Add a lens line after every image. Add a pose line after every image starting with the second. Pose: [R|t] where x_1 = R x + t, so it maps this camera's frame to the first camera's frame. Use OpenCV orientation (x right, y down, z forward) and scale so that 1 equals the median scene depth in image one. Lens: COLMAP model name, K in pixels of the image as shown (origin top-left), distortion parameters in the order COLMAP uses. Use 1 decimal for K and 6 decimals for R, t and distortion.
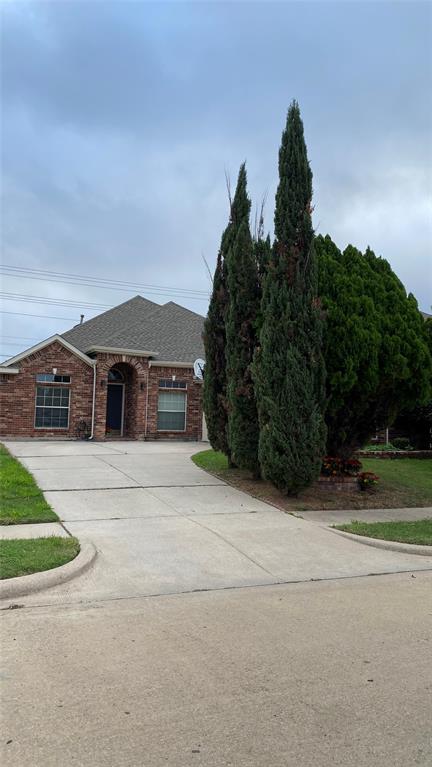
lens RADIAL K [[582.5, 0, 213.1], [0, 582.5, 377.2], [0, 0, 1]] dist [0.068482, -0.108324]
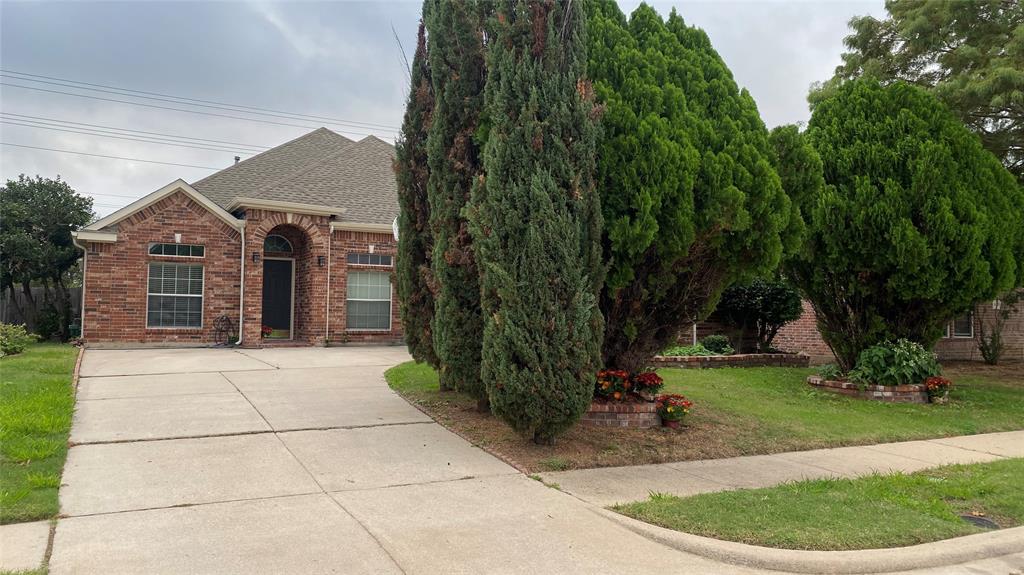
lens RADIAL K [[777.6, 0, 515.7], [0, 777.6, 293.8], [0, 0, 1]] dist [0.068482, -0.108324]
pose [[0.996768, -0.010515, 0.079639, 0.045506], [0.006863, 0.998918, 0.045992, 0.024277], [-0.080037, -0.045296, 0.995762, 0.234127]]
